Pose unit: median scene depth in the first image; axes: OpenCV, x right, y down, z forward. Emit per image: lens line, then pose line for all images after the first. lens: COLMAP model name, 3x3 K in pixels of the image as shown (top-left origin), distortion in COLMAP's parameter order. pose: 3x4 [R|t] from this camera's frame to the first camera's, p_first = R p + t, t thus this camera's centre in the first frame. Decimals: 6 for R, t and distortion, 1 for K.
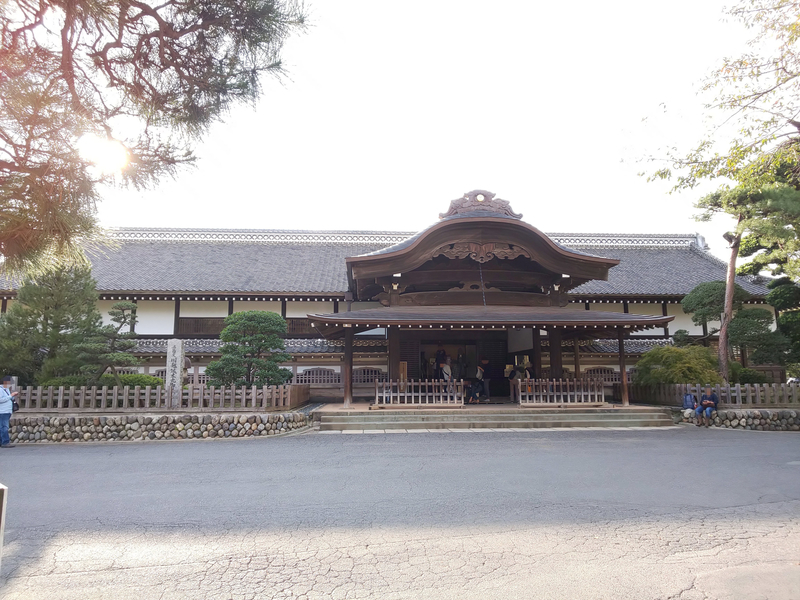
lens RADIAL K [[503.0, 0, 400.3], [0, 503.0, 298.7], [0, 0, 1]] dist [0.001486, -0.005124]
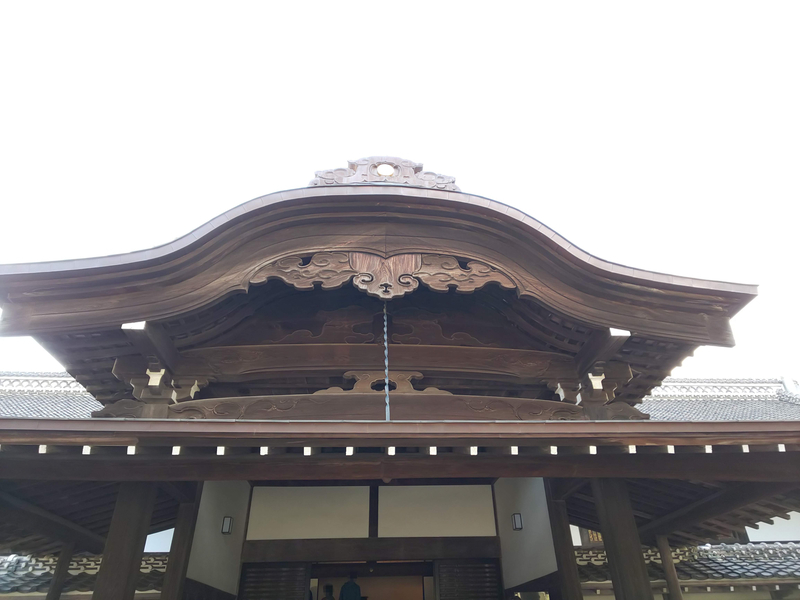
lens RADIAL K [[503.0, 0, 401.4], [0, 503.0, 300.7], [0, 0, 1]] dist [0.001486, -0.005124]
pose [[0.999755, -0.021447, 0.005404, 0.168146], [0.021732, 0.907171, -0.420200, 0.082892], [0.004110, 0.420214, 0.907416, 0.655091]]
